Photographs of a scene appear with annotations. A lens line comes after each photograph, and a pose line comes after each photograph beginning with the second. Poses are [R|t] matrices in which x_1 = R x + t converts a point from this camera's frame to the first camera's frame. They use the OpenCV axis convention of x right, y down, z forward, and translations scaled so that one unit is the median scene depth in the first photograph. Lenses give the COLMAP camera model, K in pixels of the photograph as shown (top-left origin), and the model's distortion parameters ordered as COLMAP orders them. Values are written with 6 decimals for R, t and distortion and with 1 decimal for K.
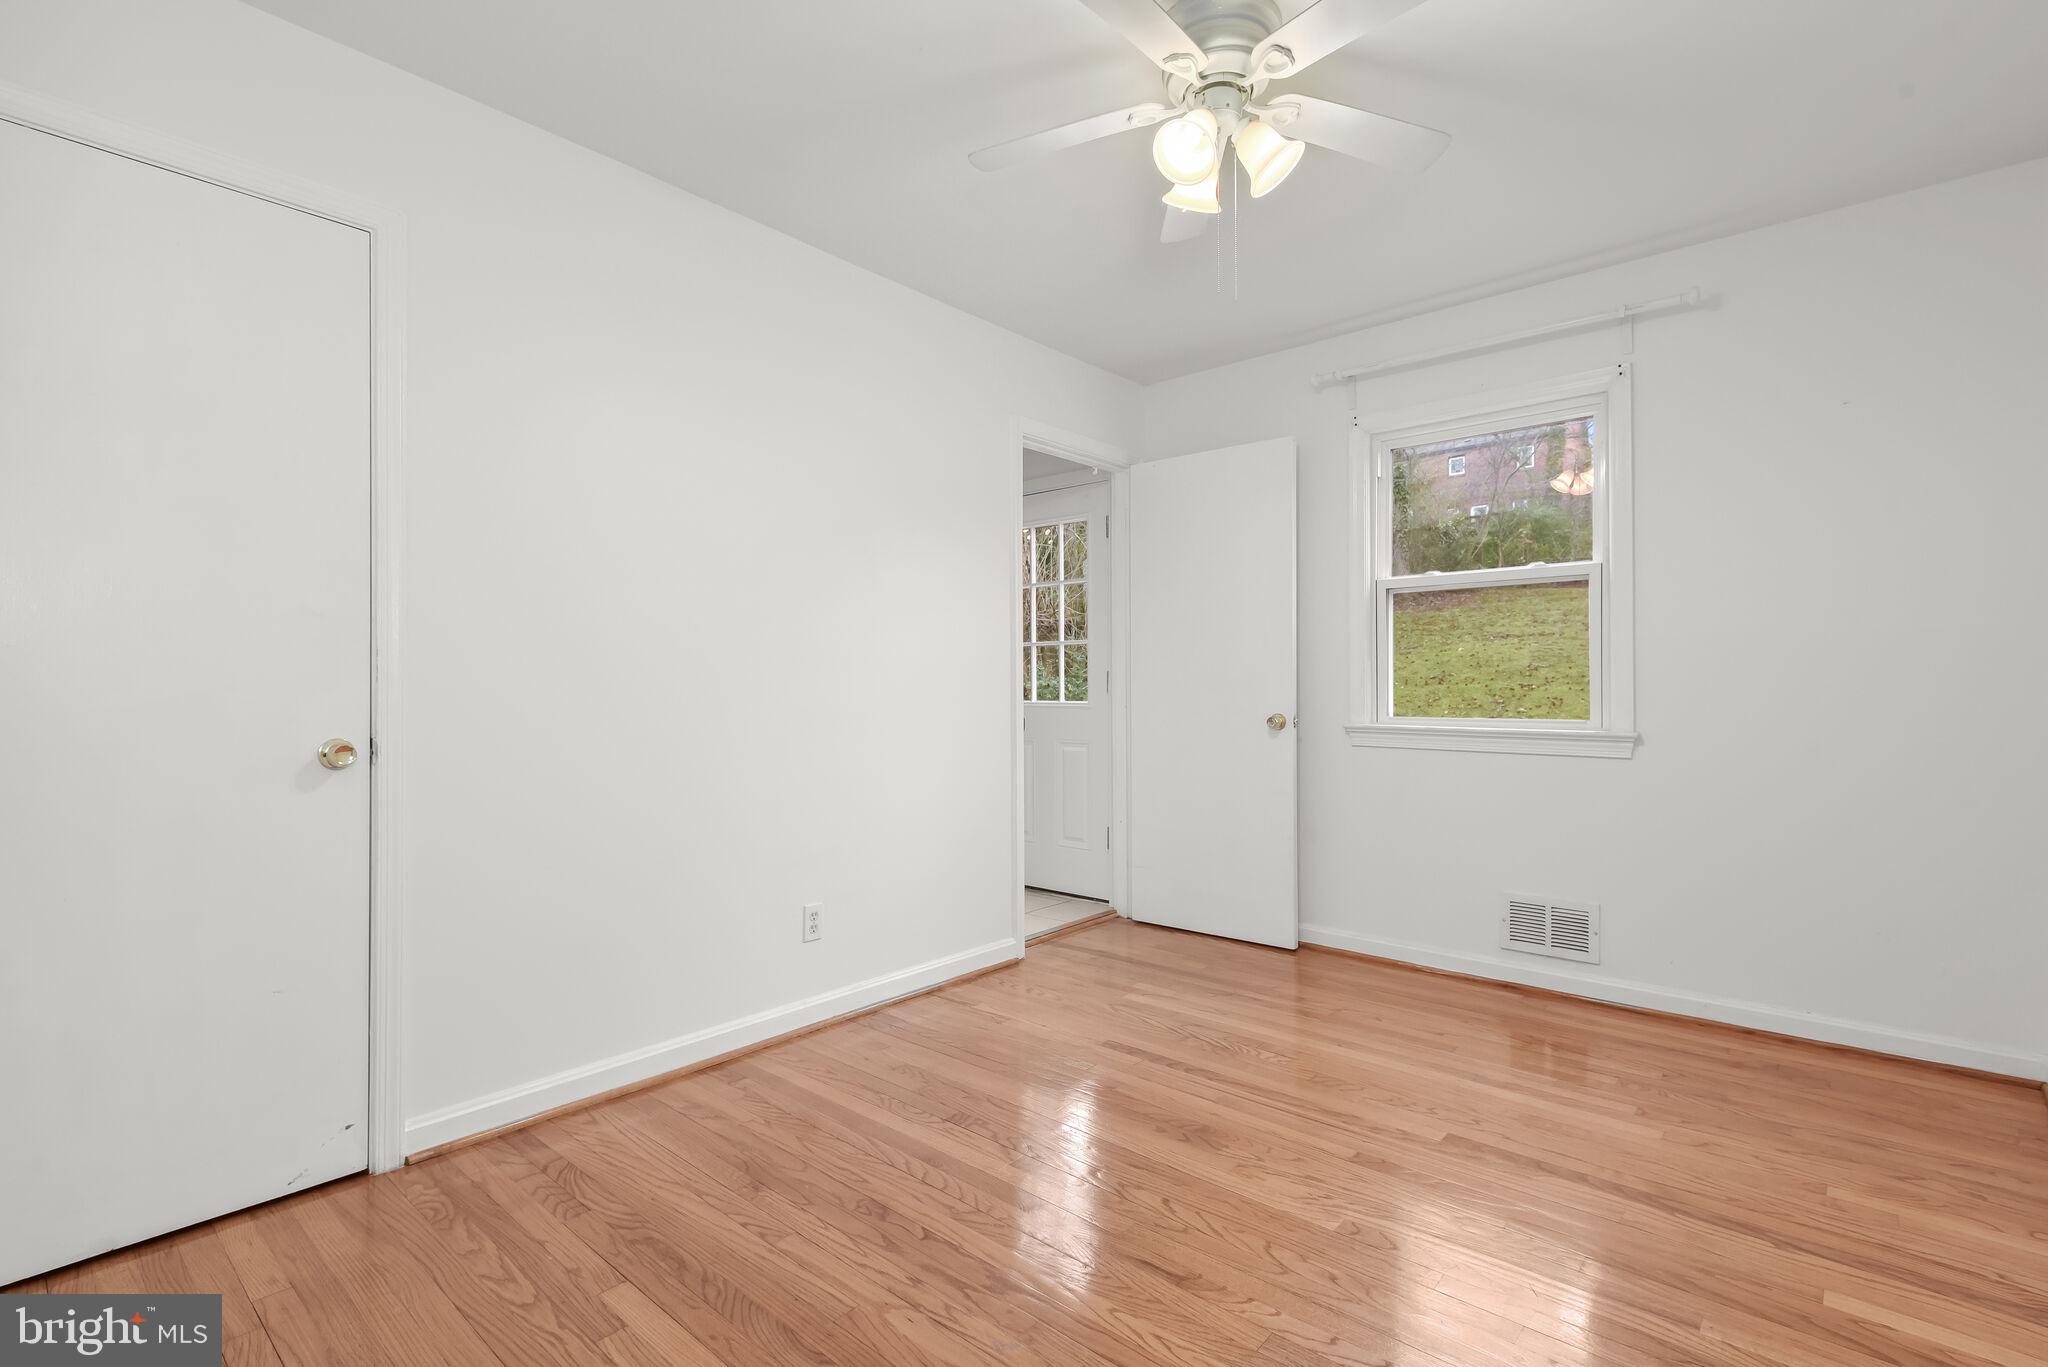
lens RADIAL K [[938.3, 0, 1026.1], [0, 938.3, 681.3], [0, 0, 1]] dist [0.043669, -0.026610]
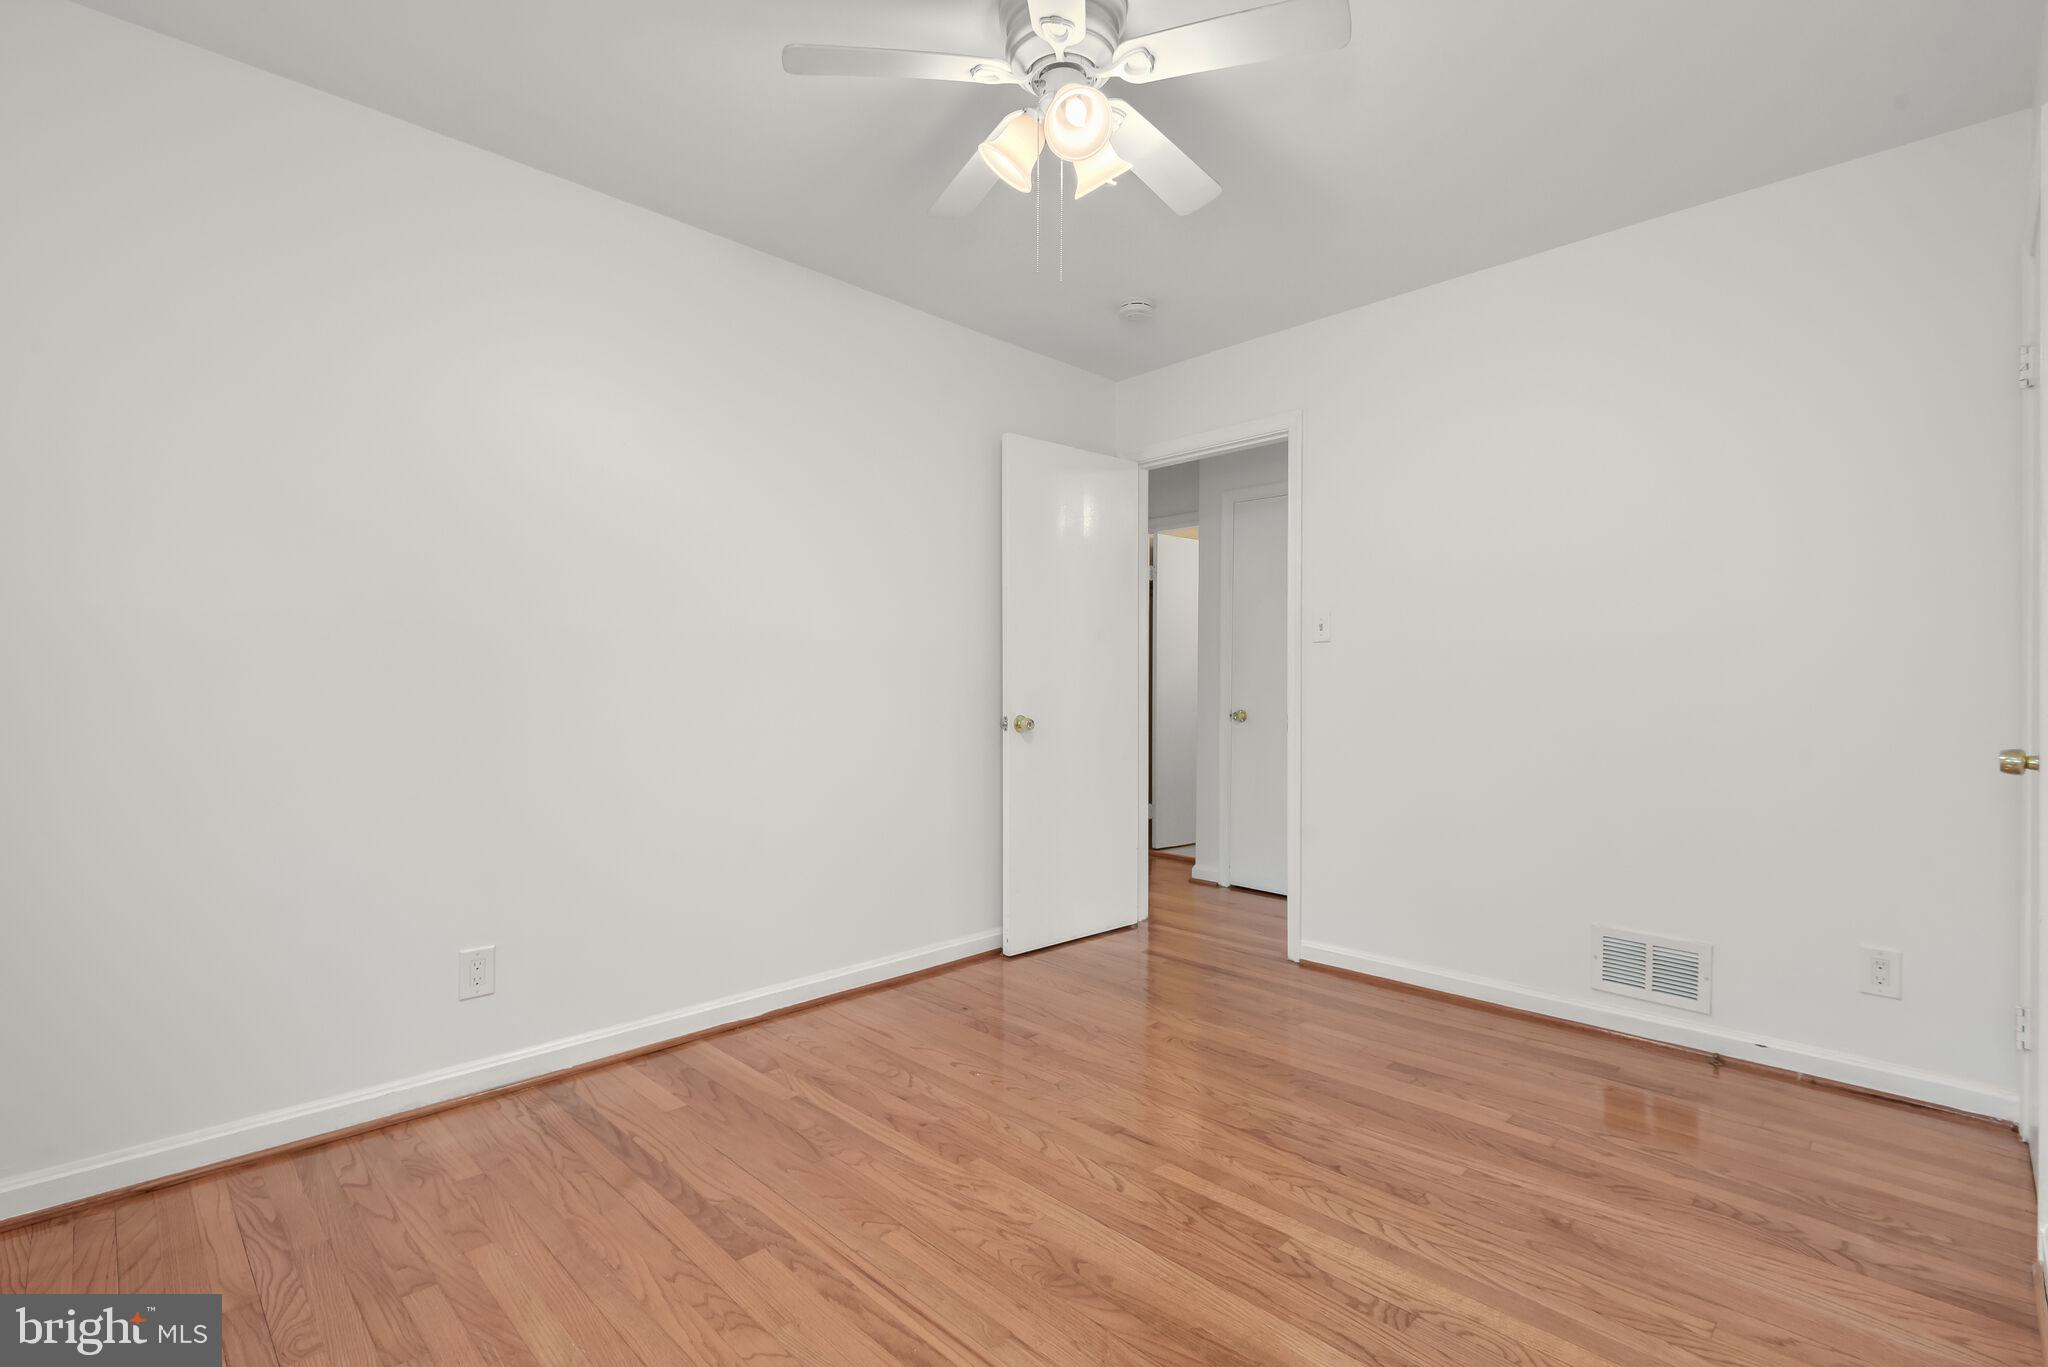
lens RADIAL K [[938.3, 0, 1026.1], [0, 938.3, 681.3], [0, 0, 1]] dist [0.043669, -0.026610]
pose [[-0.997727, -0.000827, 0.067378, 0.172920], [-0.001541, 0.999943, -0.010548, 0.009283], [-0.067365, -0.010628, -0.997672, 1.960214]]
